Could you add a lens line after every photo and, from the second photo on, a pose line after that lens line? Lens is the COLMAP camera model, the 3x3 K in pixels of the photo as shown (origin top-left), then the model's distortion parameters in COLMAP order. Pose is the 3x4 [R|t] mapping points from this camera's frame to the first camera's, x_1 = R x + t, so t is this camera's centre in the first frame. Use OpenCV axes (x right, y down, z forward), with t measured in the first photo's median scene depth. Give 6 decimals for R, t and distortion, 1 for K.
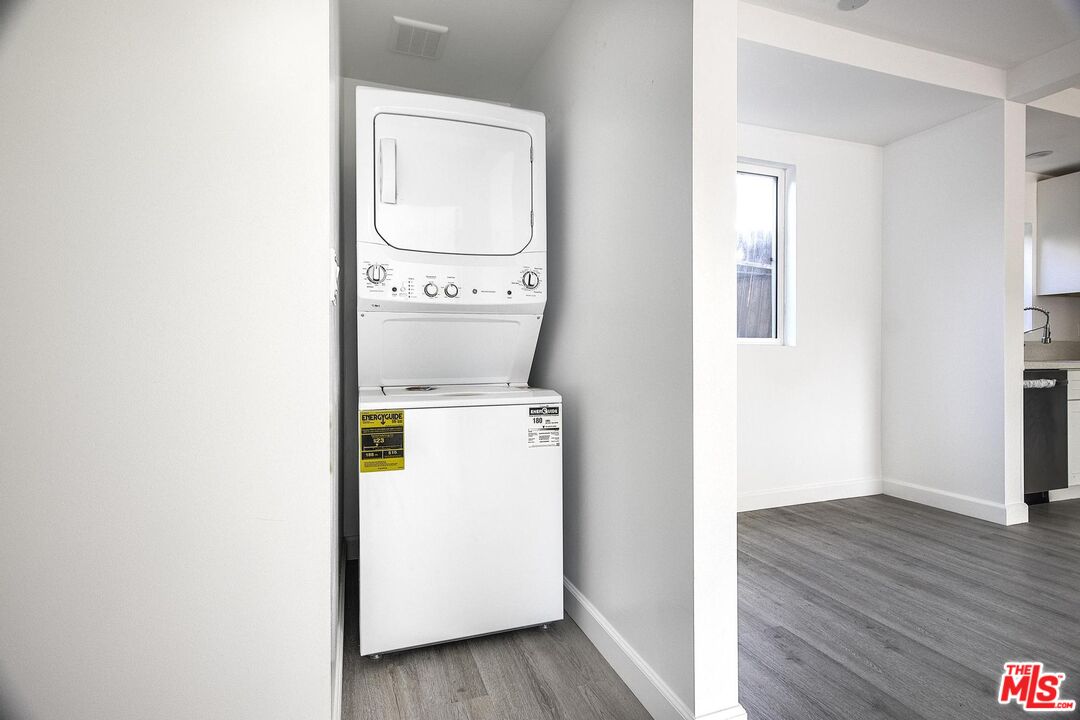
lens RADIAL K [[547.6, 0, 547.5], [0, 547.6, 356.9], [0, 0, 1]] dist [0.001741, -0.000862]
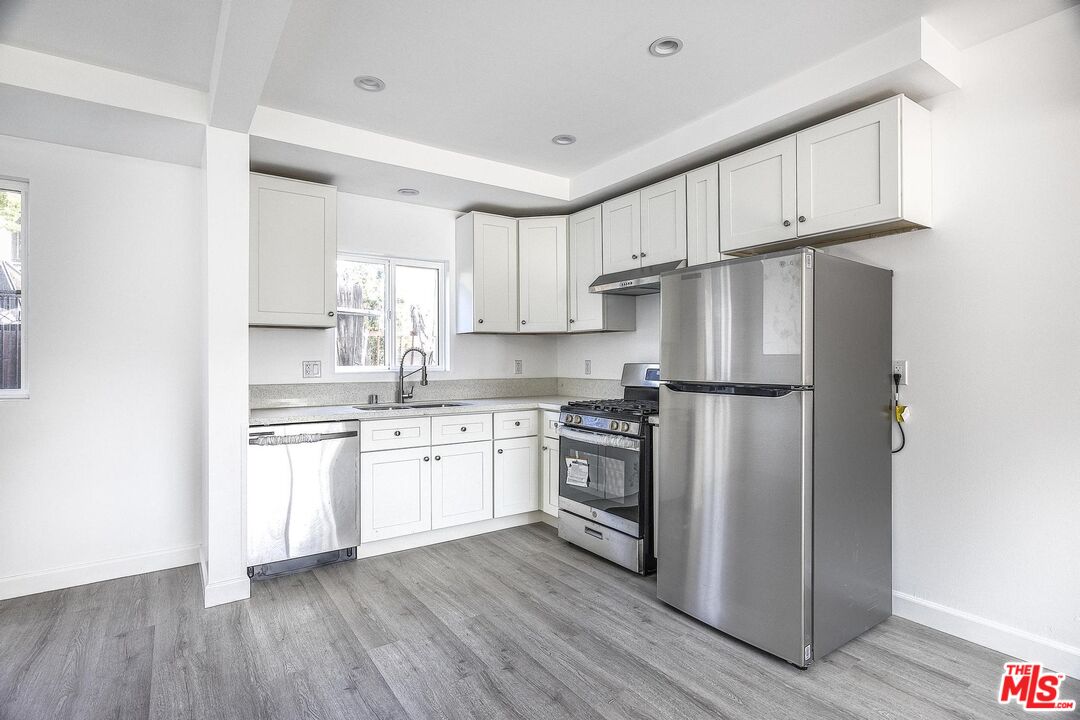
lens RADIAL K [[547.6, 0, 547.9], [0, 547.6, 355.3], [0, 0, 1]] dist [0.001741, -0.000862]
pose [[0.956300, 0.000196, 0.292389, 0.881976], [0.003279, 0.999930, -0.011394, -0.068231], [-0.292370, 0.011855, 0.956232, -0.005029]]
